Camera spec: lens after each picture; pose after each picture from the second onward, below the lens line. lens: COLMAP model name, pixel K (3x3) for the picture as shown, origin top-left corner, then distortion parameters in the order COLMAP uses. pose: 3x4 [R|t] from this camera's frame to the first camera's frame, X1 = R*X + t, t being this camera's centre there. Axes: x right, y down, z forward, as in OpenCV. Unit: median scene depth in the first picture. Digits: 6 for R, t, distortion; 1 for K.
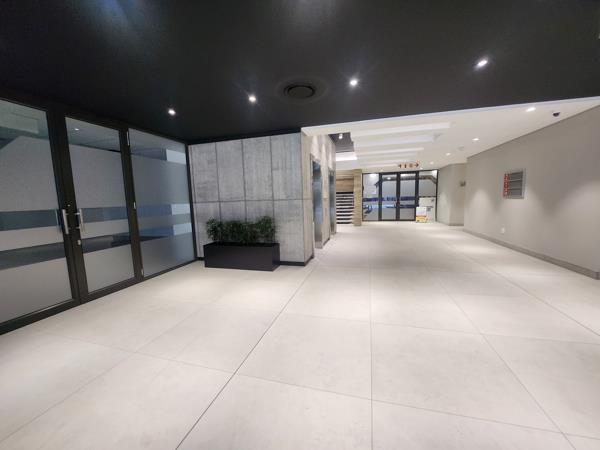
lens RADIAL K [[239.1, 0, 298.8], [0, 239.1, 226.6], [0, 0, 1]] dist [-0.015441, 0.000185]
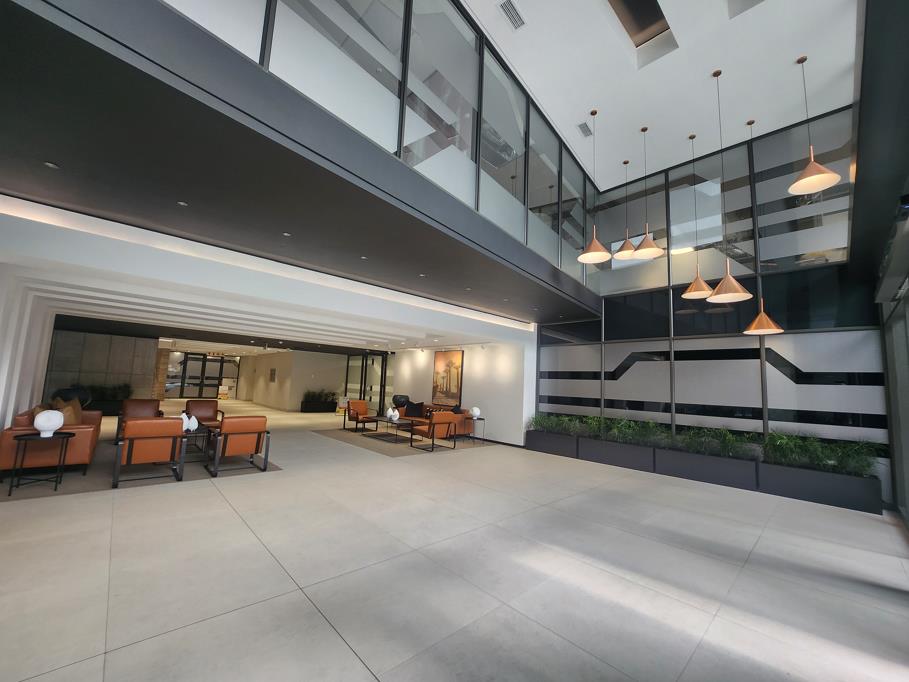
lens RADIAL K [[362.3, 0, 453.8], [0, 362.3, 345.2], [0, 0, 1]] dist [-0.015441, 0.000185]
pose [[0.512390, 0.145733, 0.846297, -0.560627], [0.037613, 0.980741, -0.191657, 0.130995], [-0.857929, 0.130035, 0.497040, -1.134375]]
